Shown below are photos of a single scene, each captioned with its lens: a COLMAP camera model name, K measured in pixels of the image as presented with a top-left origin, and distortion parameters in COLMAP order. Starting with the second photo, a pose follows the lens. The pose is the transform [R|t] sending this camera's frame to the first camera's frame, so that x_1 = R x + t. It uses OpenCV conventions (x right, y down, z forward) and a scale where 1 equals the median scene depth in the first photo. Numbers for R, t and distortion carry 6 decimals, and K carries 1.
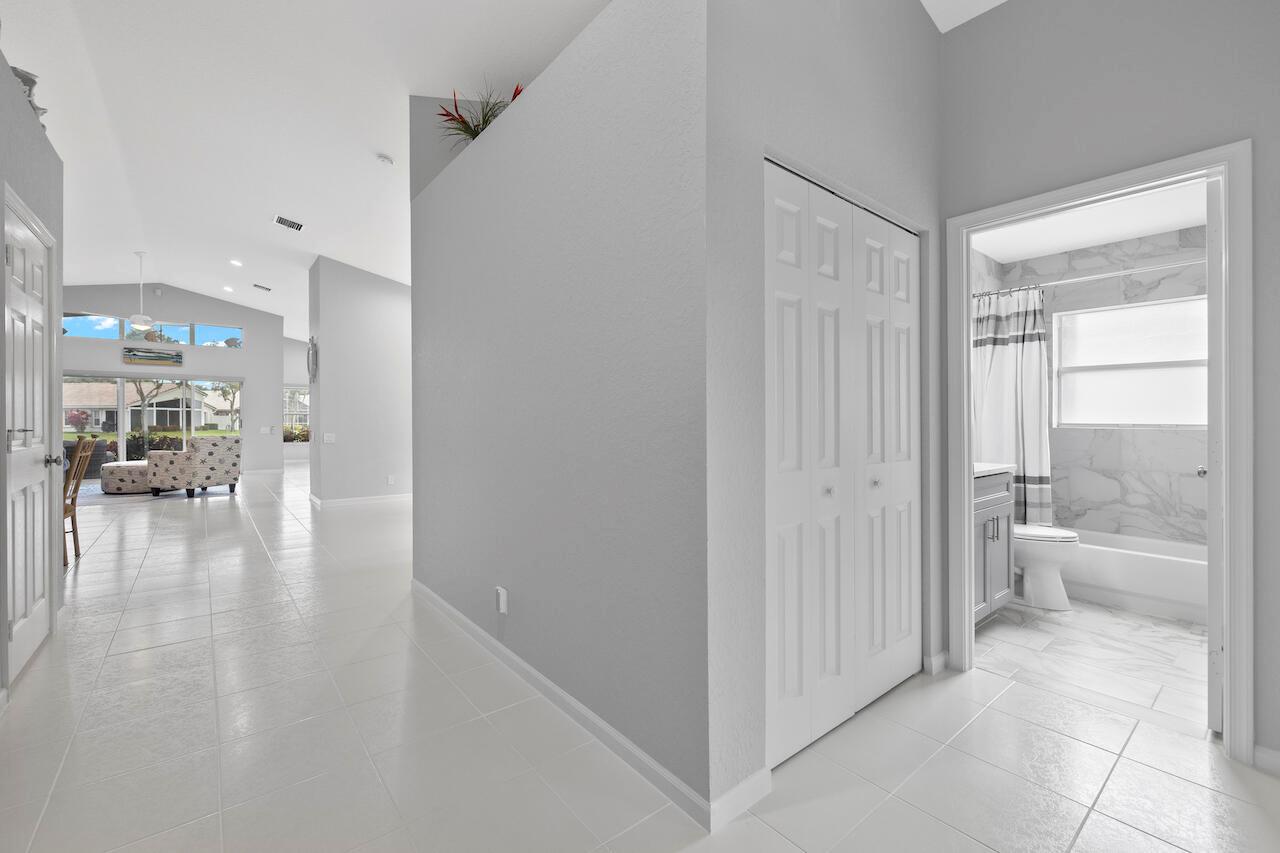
lens RADIAL K [[536.0, 0, 640.0], [0, 536.0, 426.5], [0, 0, 1]] dist [0.000243, -0.000194]
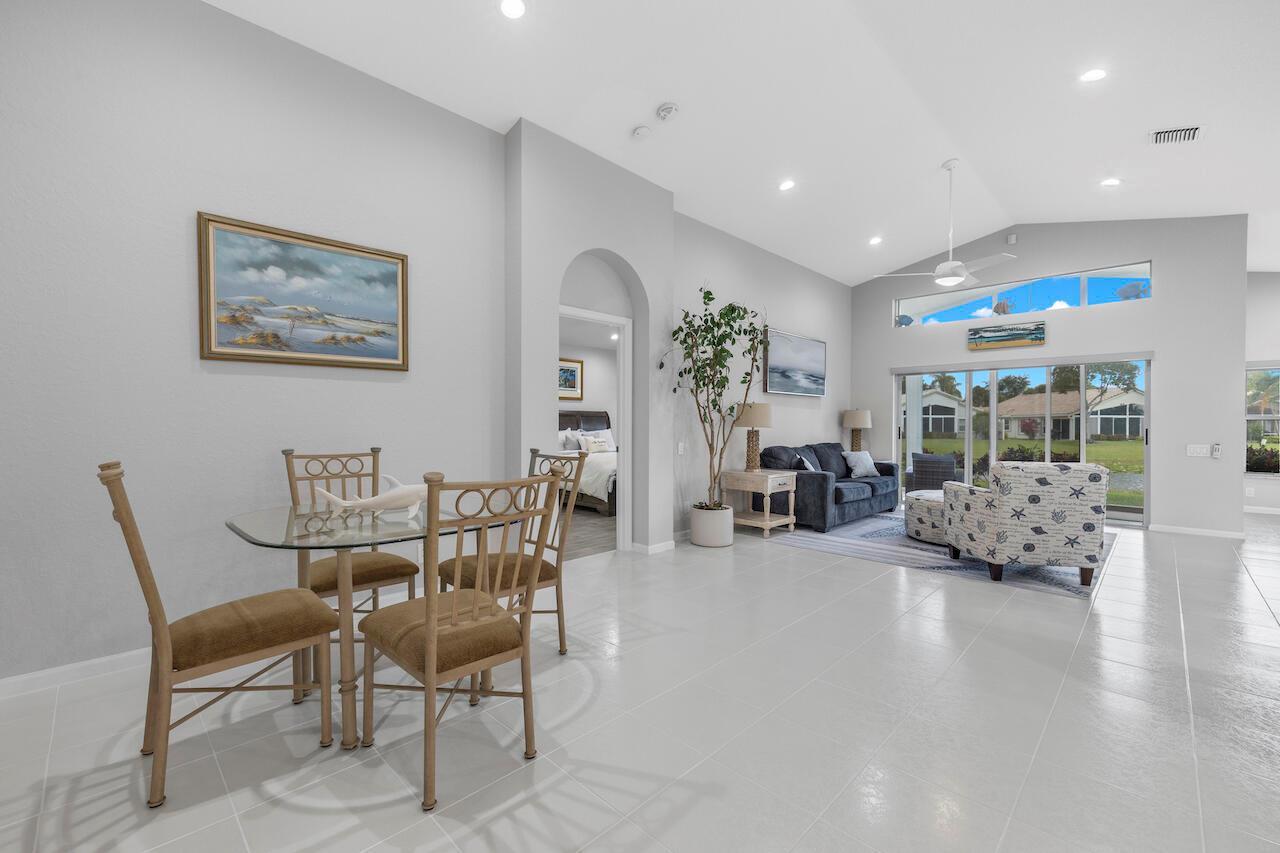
lens RADIAL K [[536.0, 0, 640.0], [0, 536.0, 426.5], [0, 0, 1]] dist [0.000243, -0.000194]
pose [[0.112682, 0.002321, -0.993628, -0.068904], [-0.017522, 0.999846, 0.000348, -0.001822], [0.993477, 0.017371, 0.112705, 0.113462]]
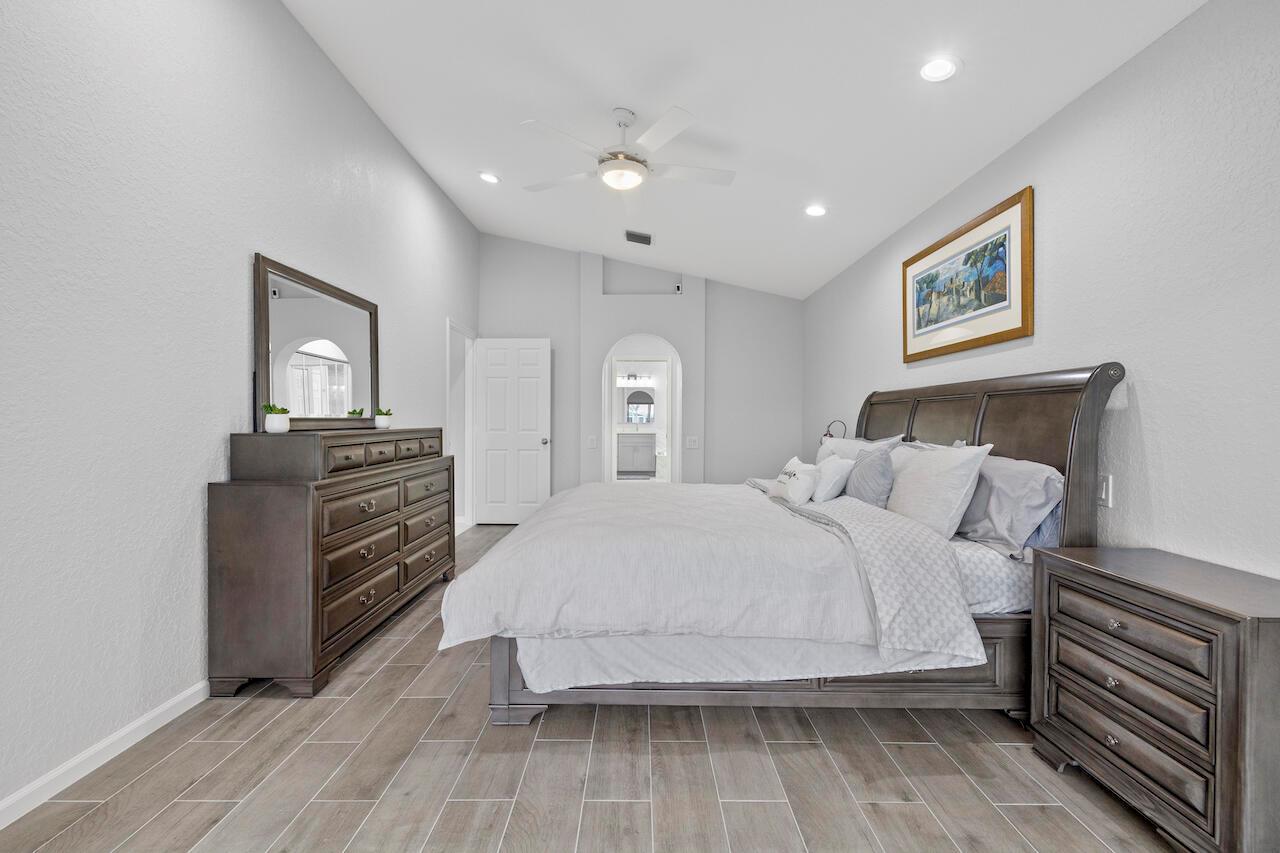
lens RADIAL K [[531.6, 0, 637.1], [0, 531.6, 419.6], [0, 0, 1]] dist [-0.000354, -0.000098]
pose [[-0.774283, -0.009713, 0.632765, -0.305654], [-0.000264, 0.999887, 0.015026, -0.003917], [-0.632840, 0.011467, -0.774198, 0.190470]]
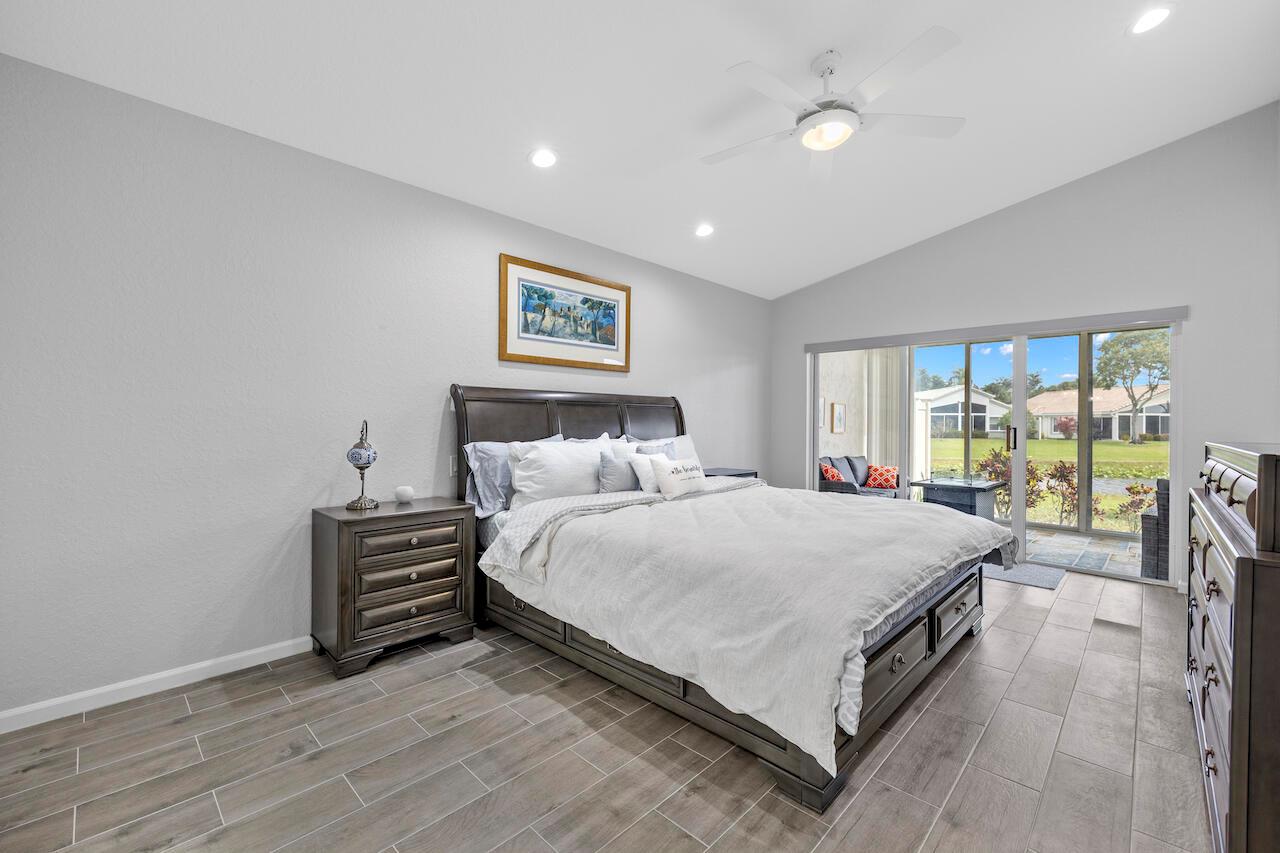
lens RADIAL K [[531.6, 0, 637.1], [0, 531.6, 419.6], [0, 0, 1]] dist [-0.000354, -0.000098]
pose [[0.118155, -0.006981, -0.992971, -0.196368], [-0.018058, 0.999795, -0.009178, -0.002232], [0.992831, 0.019015, 0.118005, 0.104002]]
